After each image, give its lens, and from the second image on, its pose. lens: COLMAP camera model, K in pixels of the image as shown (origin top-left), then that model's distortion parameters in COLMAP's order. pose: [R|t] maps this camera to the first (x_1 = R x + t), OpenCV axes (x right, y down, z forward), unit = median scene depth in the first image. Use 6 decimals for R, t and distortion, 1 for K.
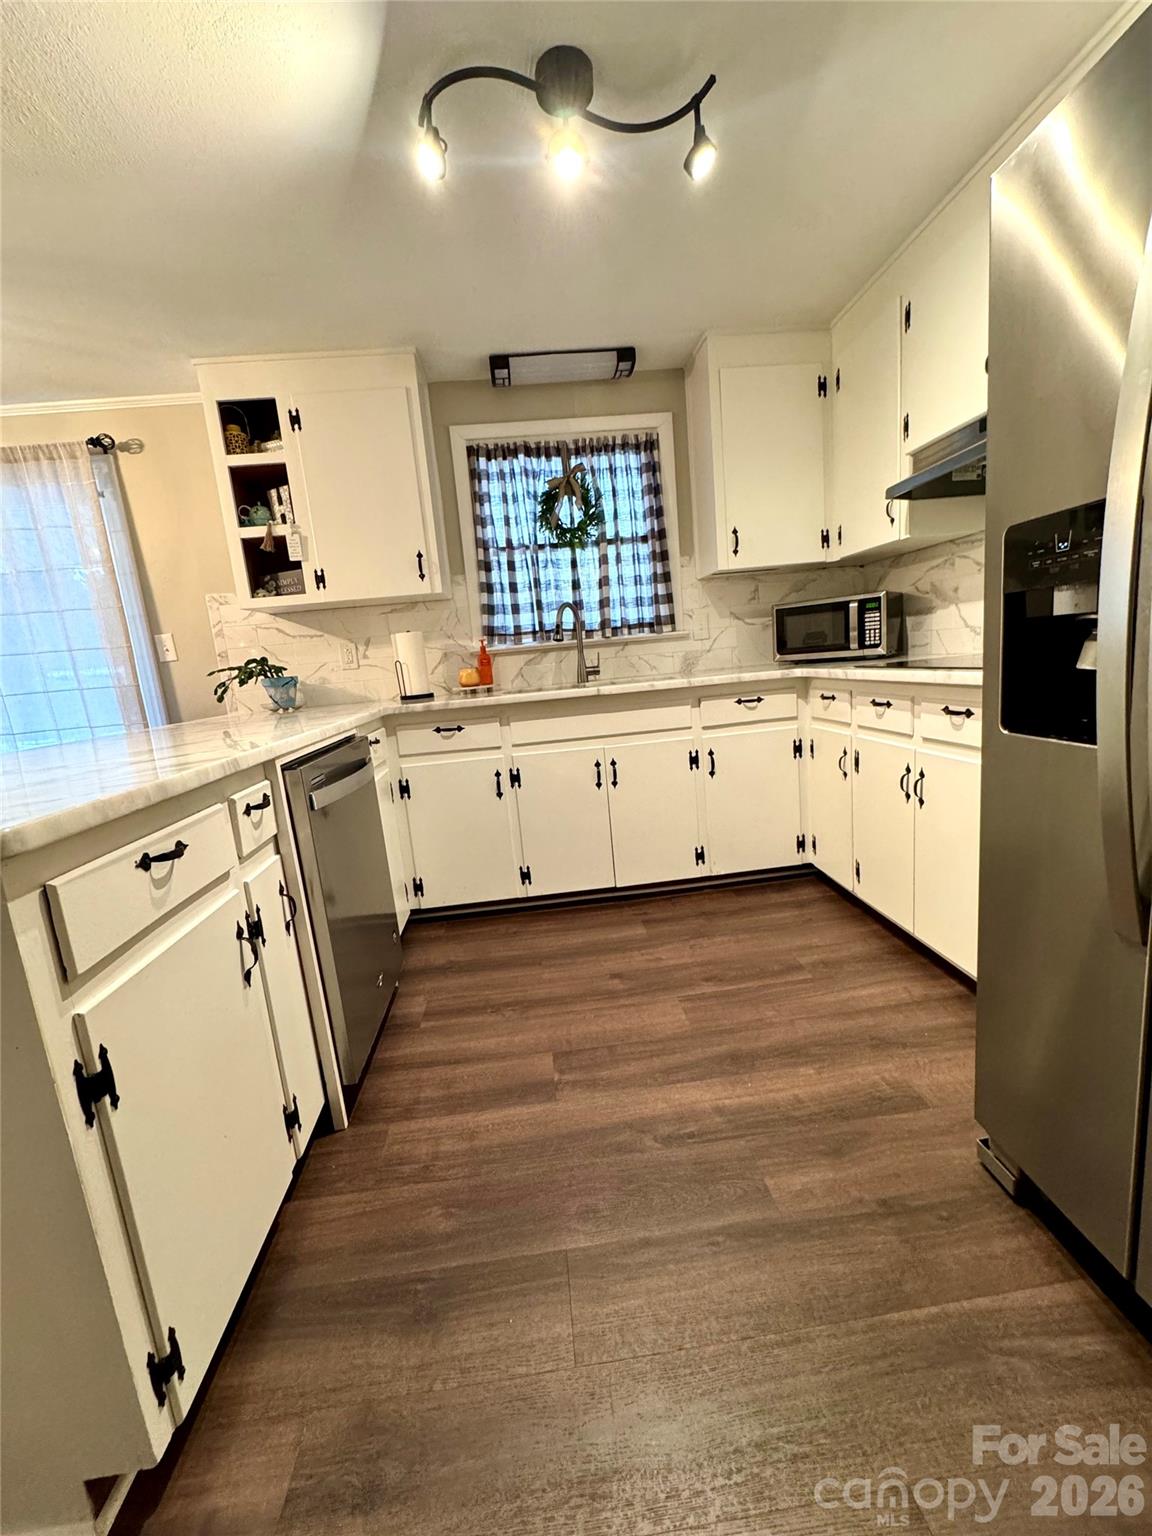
lens RADIAL K [[611.1, 0, 576.0], [0, 611.1, 768.0], [0, 0, 1]] dist [-0.003014, 0.000234]
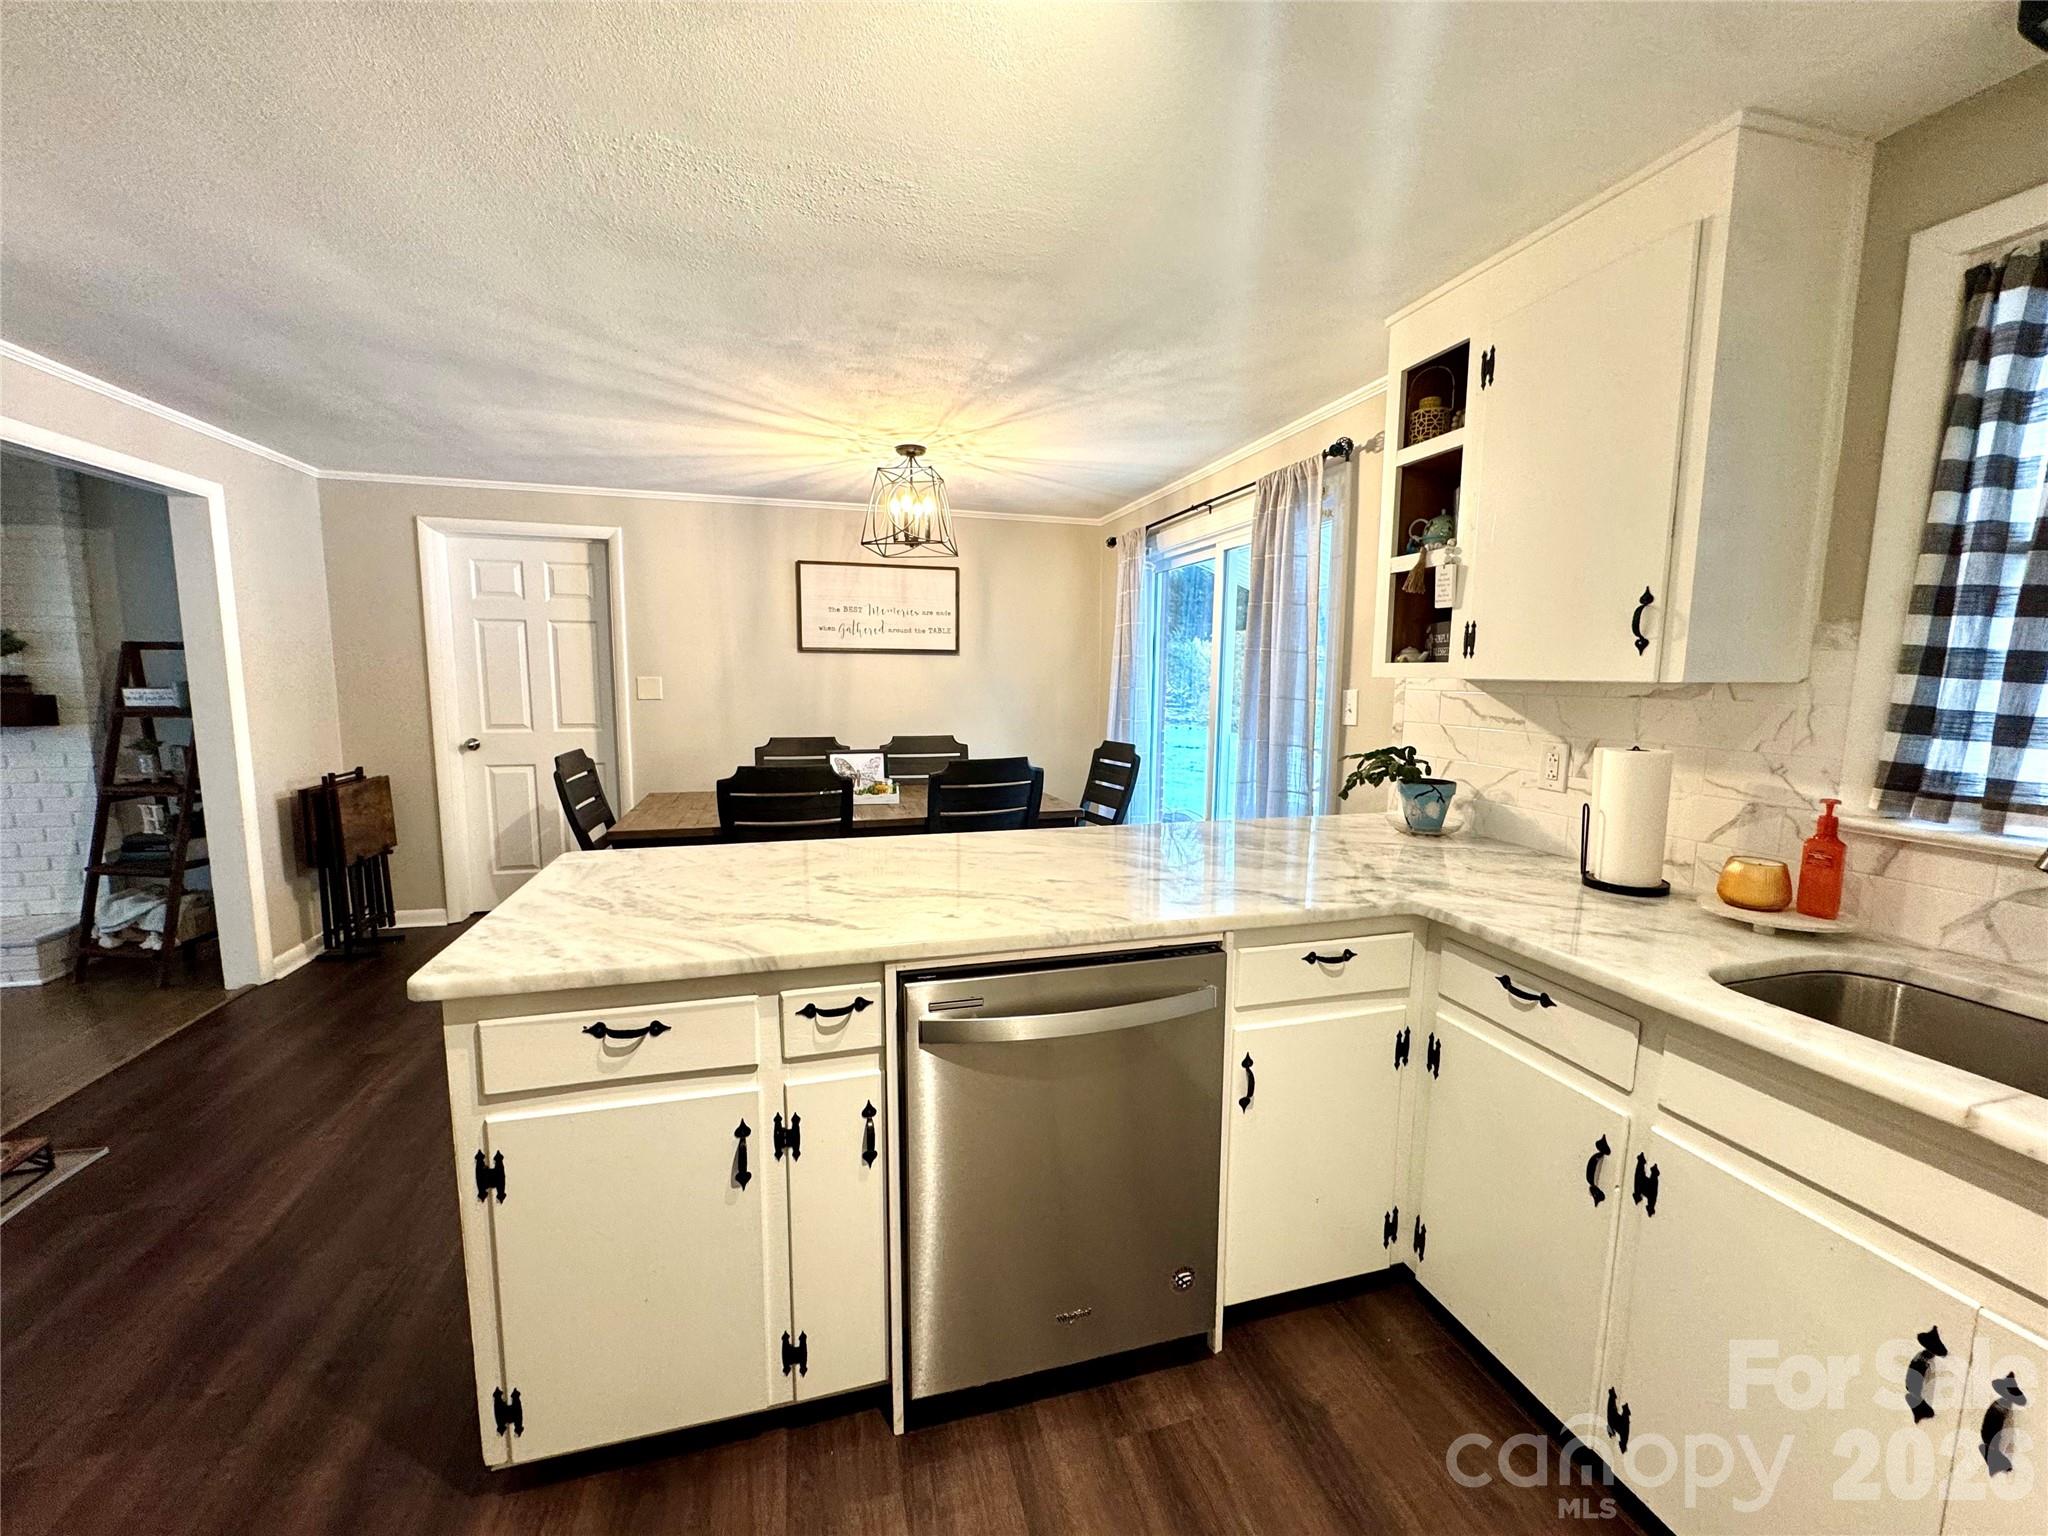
lens RADIAL K [[816.3, 0, 1025.3], [0, 816.3, 768.6], [0, 0, 1]] dist [-0.002038, -0.000187]
pose [[0.179978, 0.207525, -0.961531, 0.269041], [-0.194591, 0.965687, 0.171999, -0.248270], [0.964231, 0.156149, 0.214185, 0.465027]]
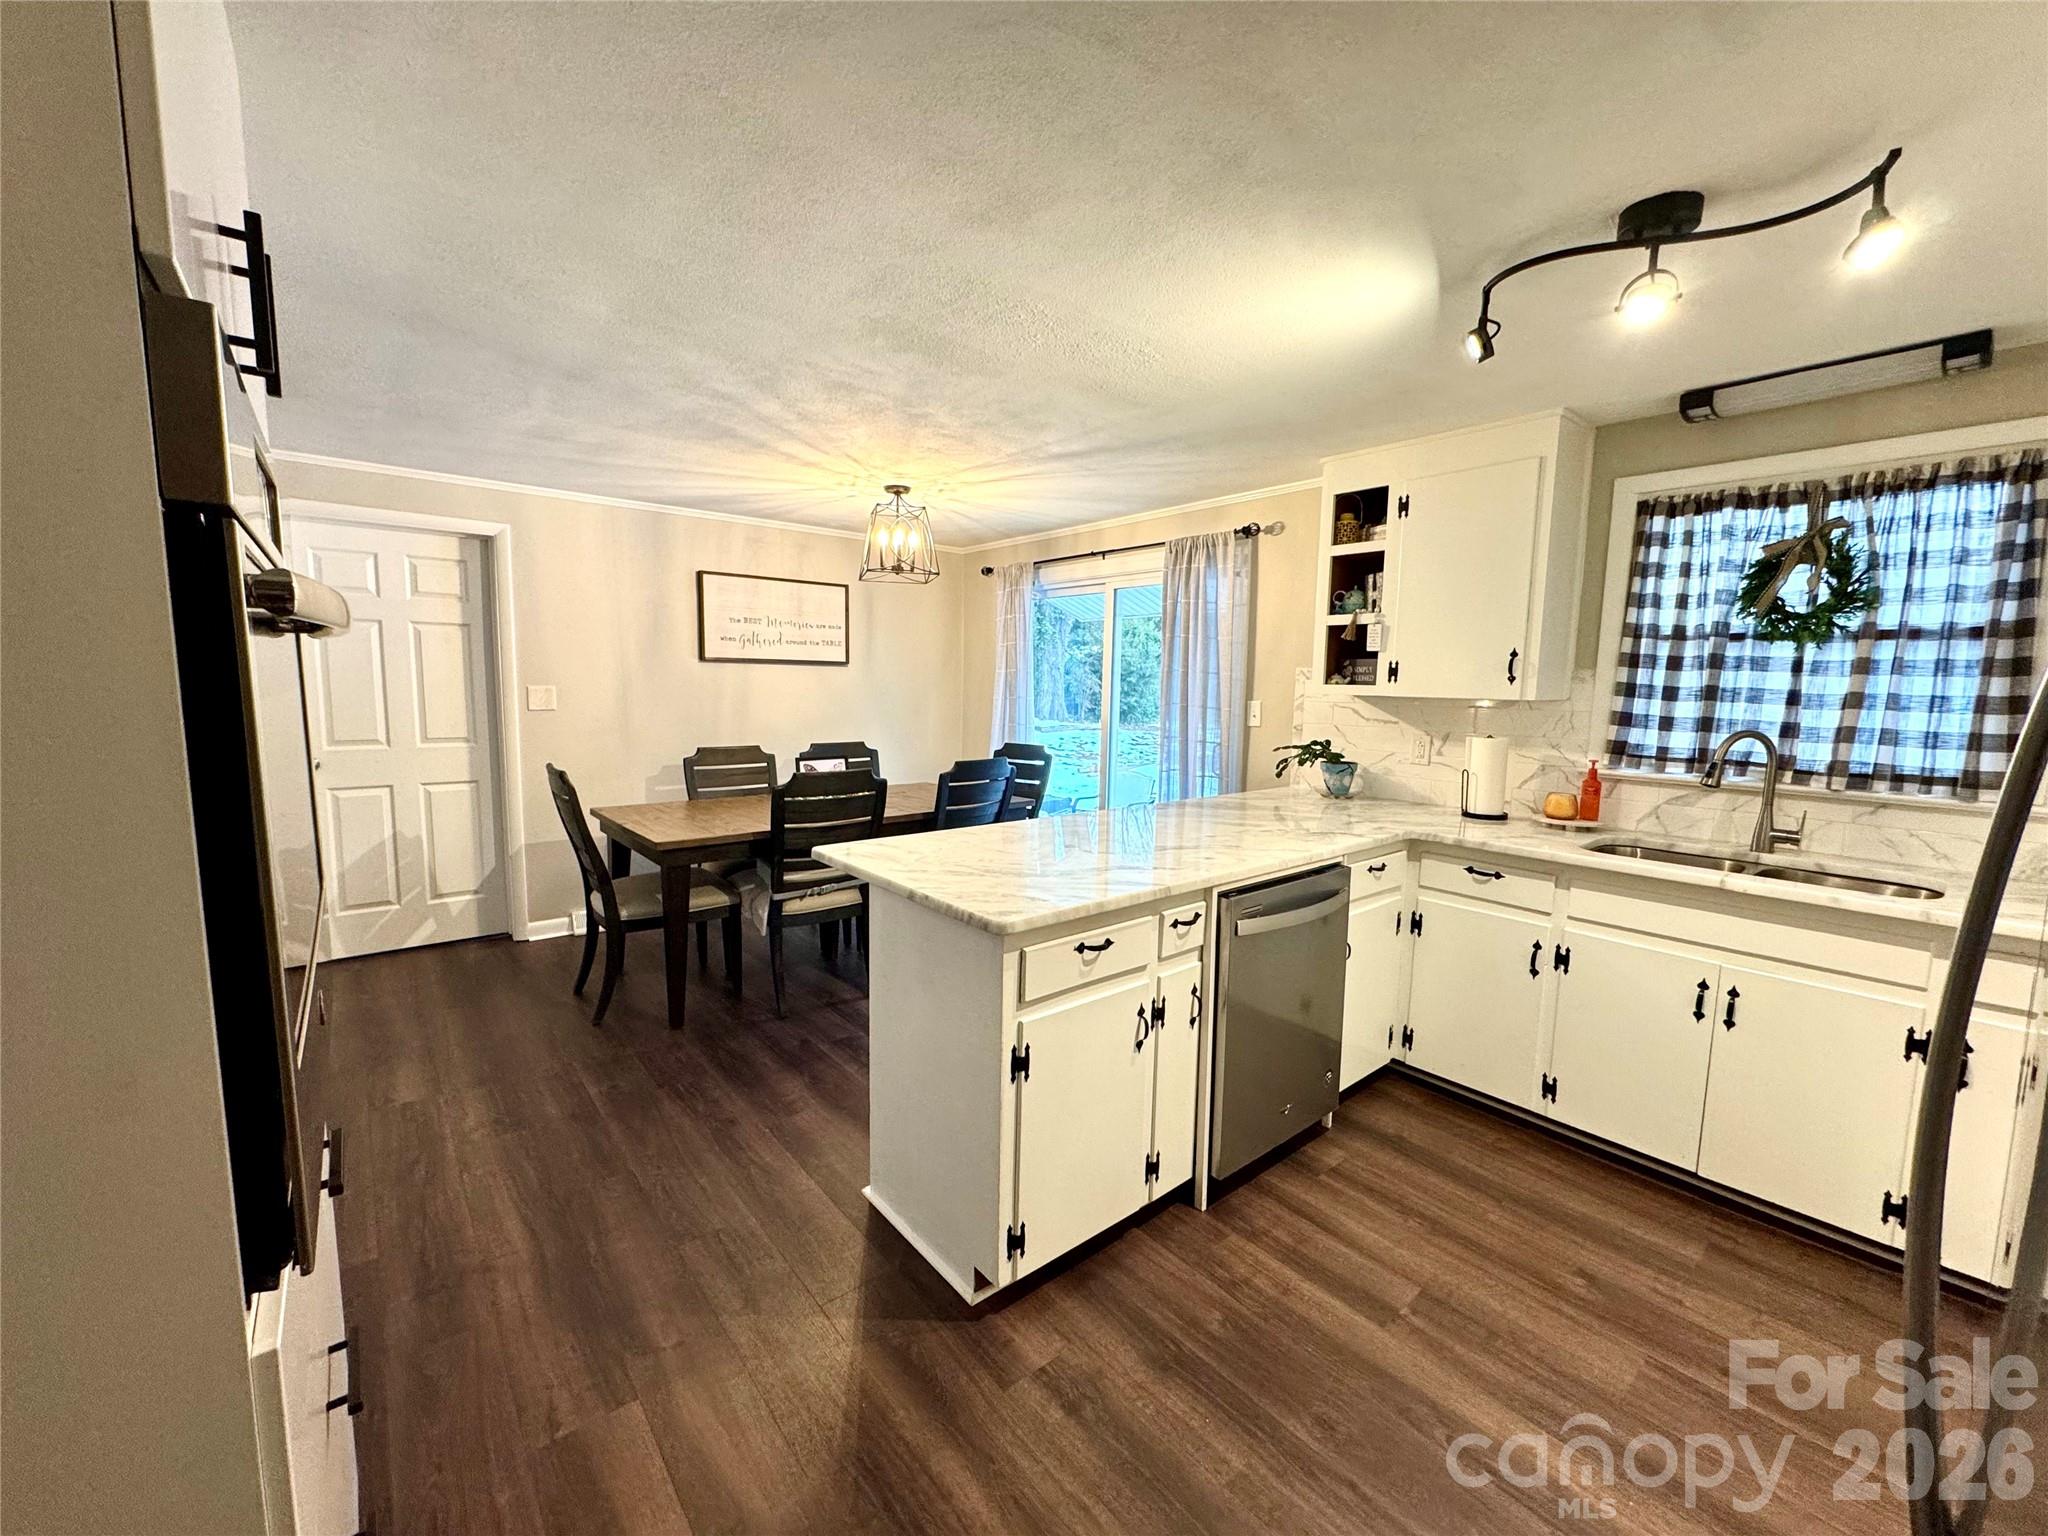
lens RADIAL K [[816.3, 0, 1025.3], [0, 816.3, 768.6], [0, 0, 1]] dist [-0.002038, -0.000187]
pose [[0.562892, 0.188809, -0.804676, 0.290562], [-0.210813, 0.974156, 0.081106, -0.153307], [0.799194, 0.123982, 0.588148, -0.149944]]
